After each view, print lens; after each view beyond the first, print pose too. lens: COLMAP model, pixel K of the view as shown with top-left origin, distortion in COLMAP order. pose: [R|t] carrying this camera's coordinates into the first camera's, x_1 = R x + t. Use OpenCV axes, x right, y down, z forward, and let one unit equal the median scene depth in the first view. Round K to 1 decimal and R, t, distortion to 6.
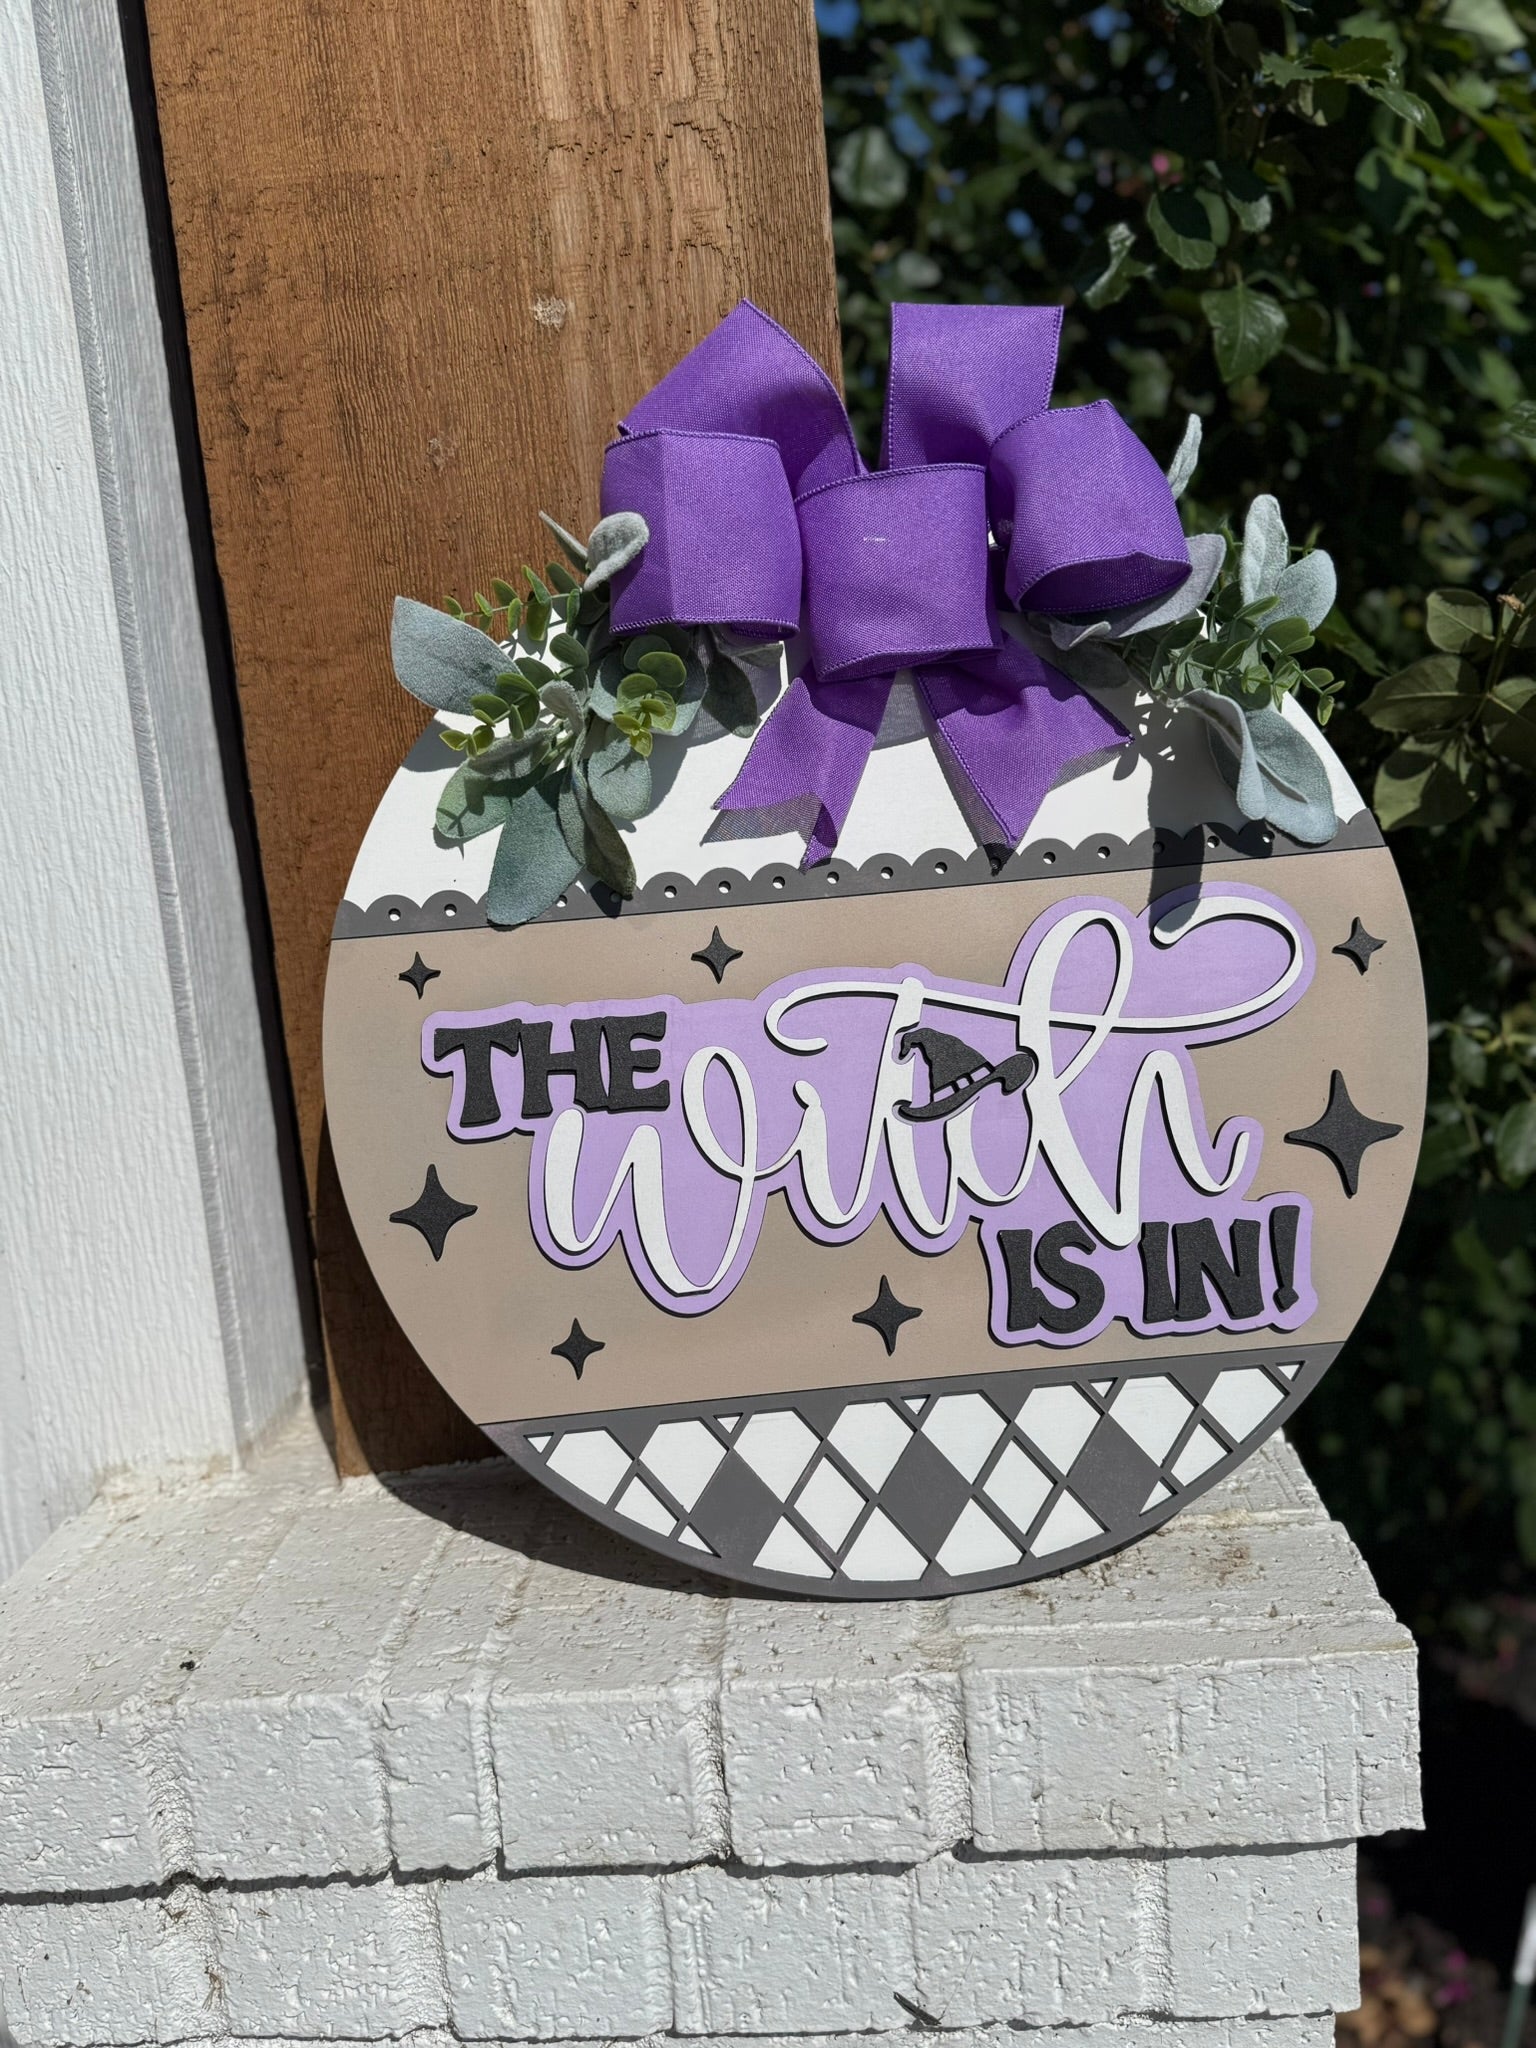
lens RADIAL K [[1652.4, 0, 751.4], [0, 1652.4, 1031.3], [0, 0, 1]] dist [0.032147, -0.070735]
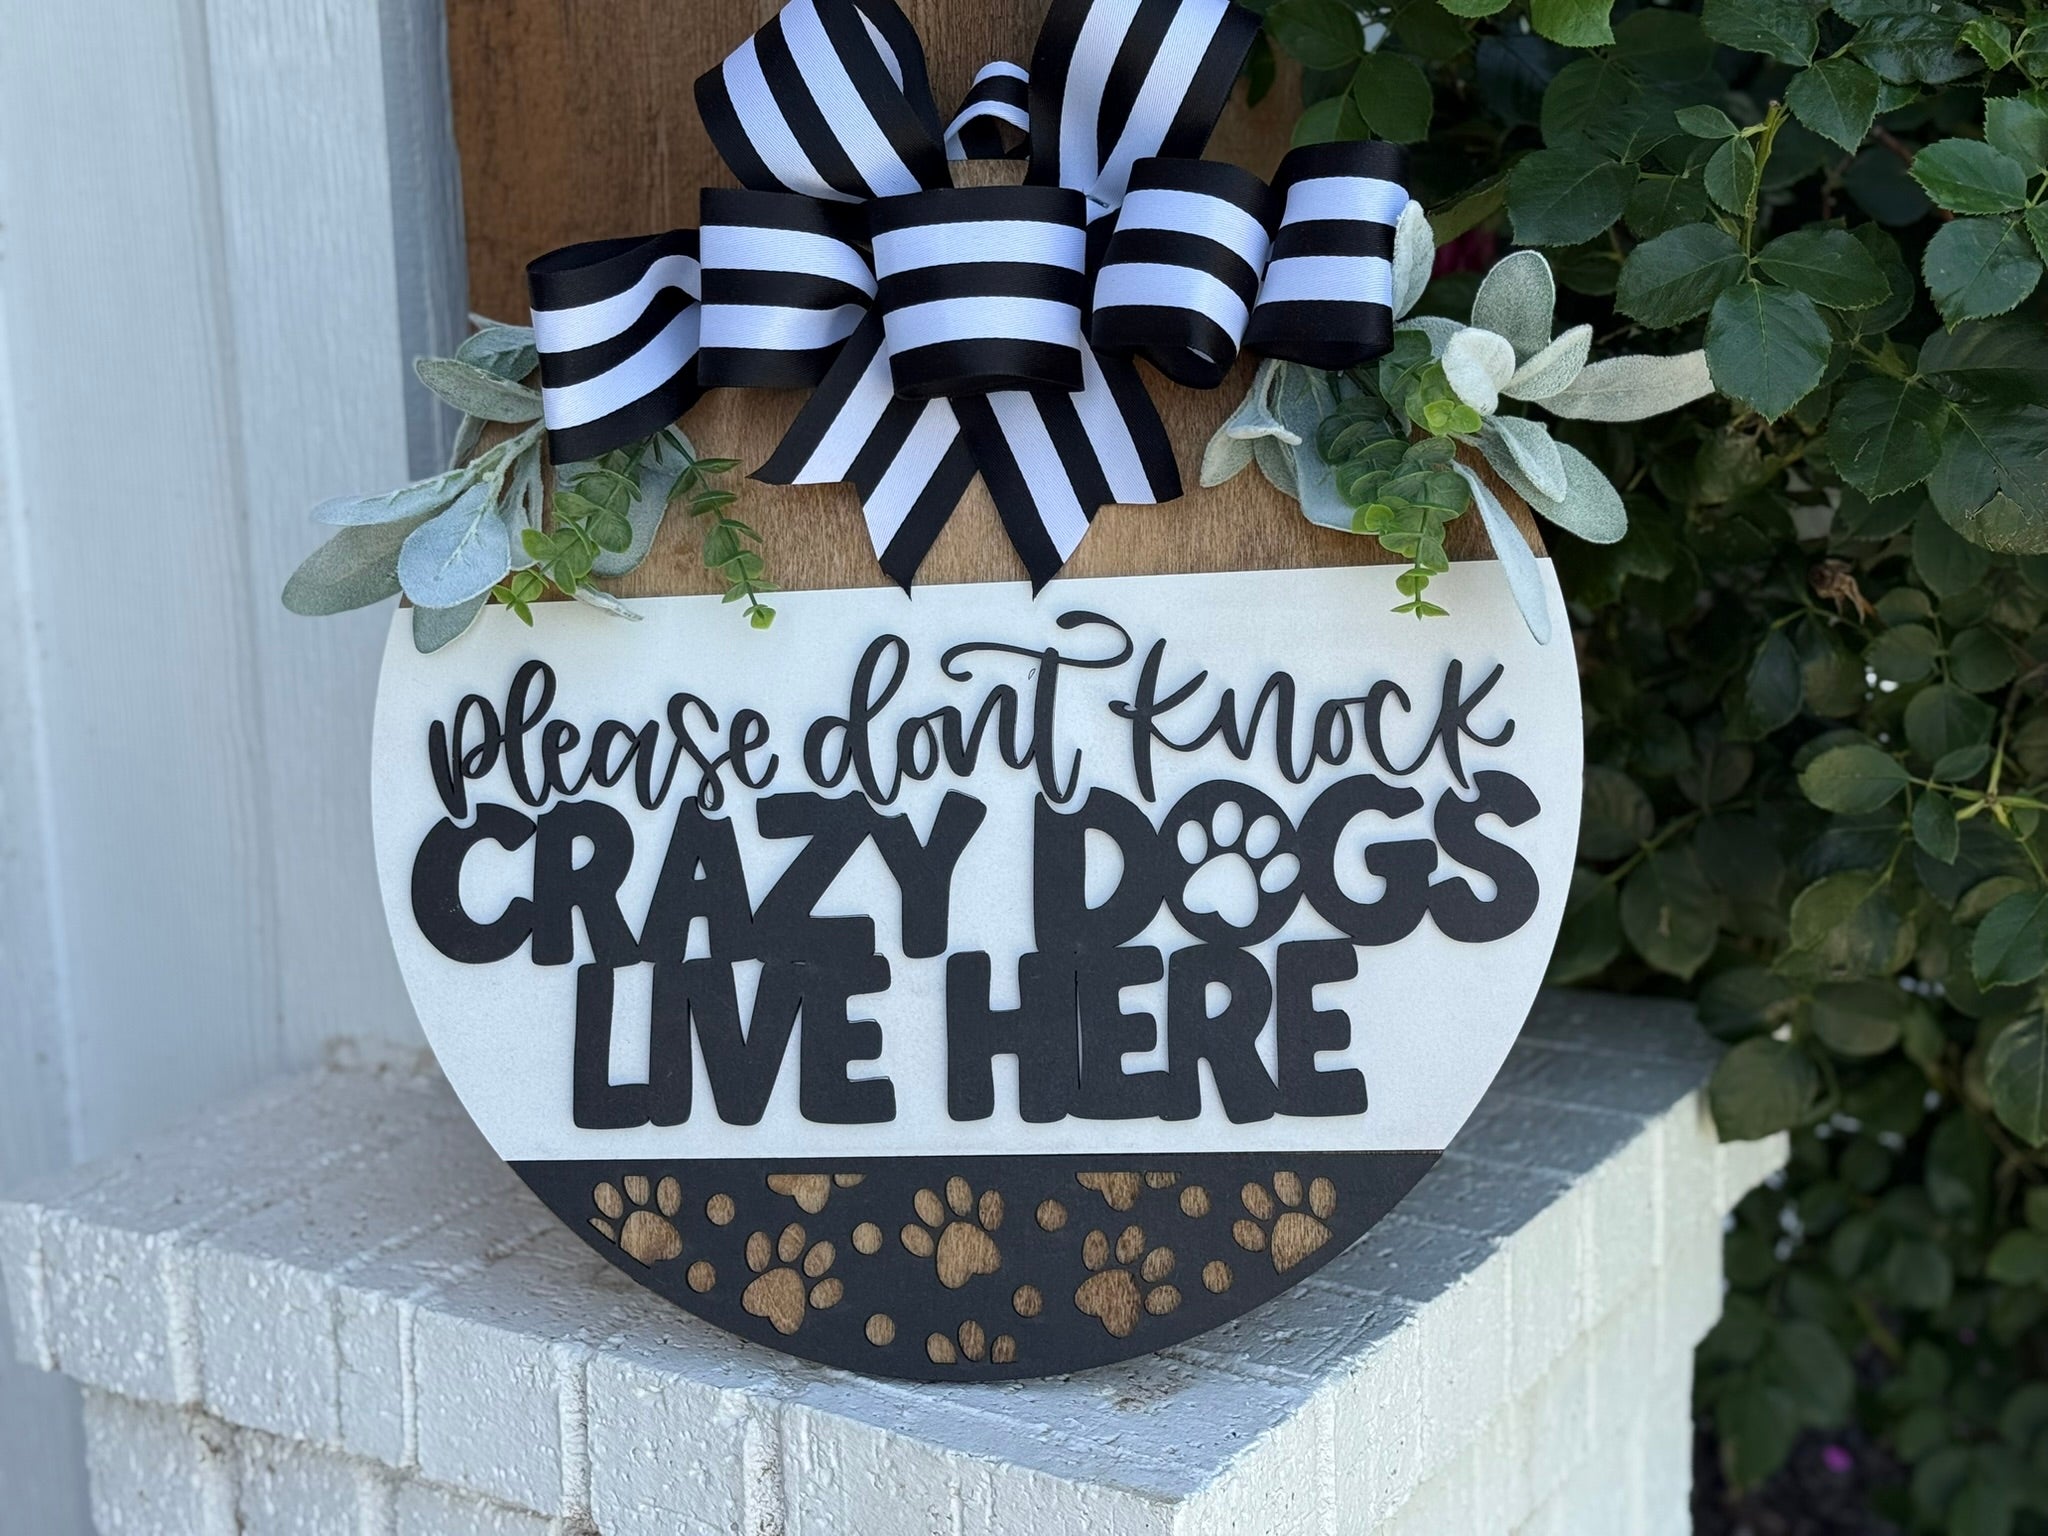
lens RADIAL K [[2946.7, 0, 1022.6], [0, 2946.7, 777.0], [0, 0, 1]] dist [0.166467, -0.156981]
pose [[0.876898, 0.179192, -0.446028, 0.855765], [-0.135936, 0.982484, 0.127461, -0.194766], [0.461055, -0.051139, 0.885897, -0.419395]]
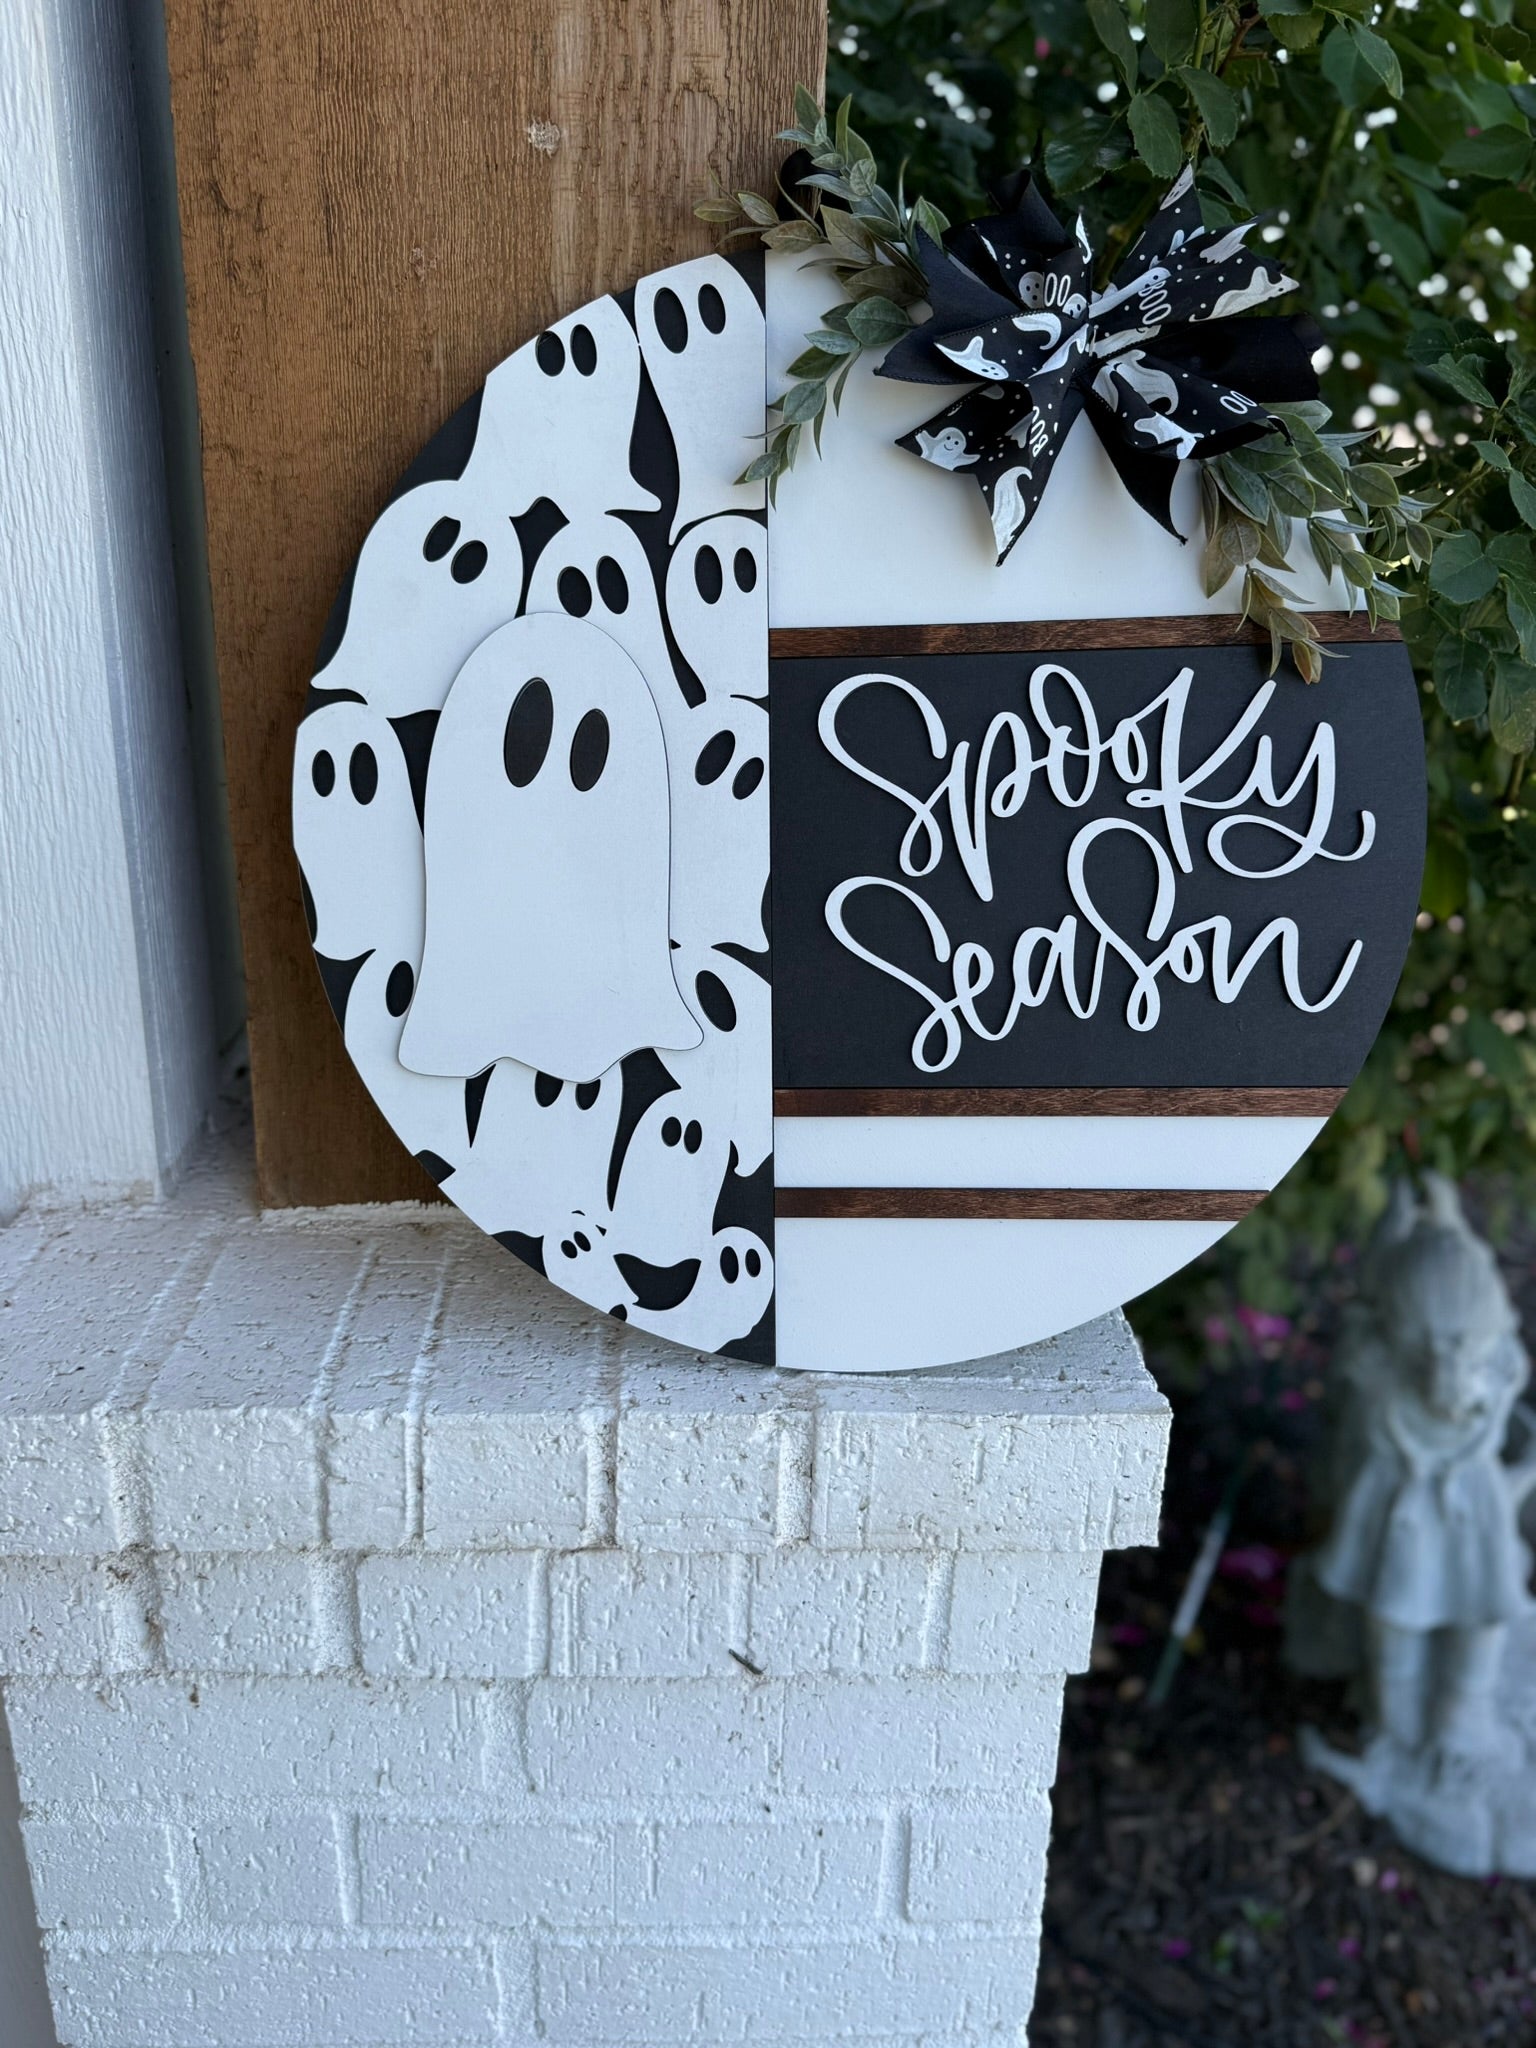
lens RADIAL K [[1635.8, 0, 760.7], [0, 1635.8, 1024.8], [0, 0, 1]] dist [0.127621, -0.258955]
pose [[0.986612, 0.075579, 0.144517, -0.099360], [-0.101198, 0.978616, 0.179083, -0.098761], [-0.127892, -0.191310, 0.973162, -0.118269]]
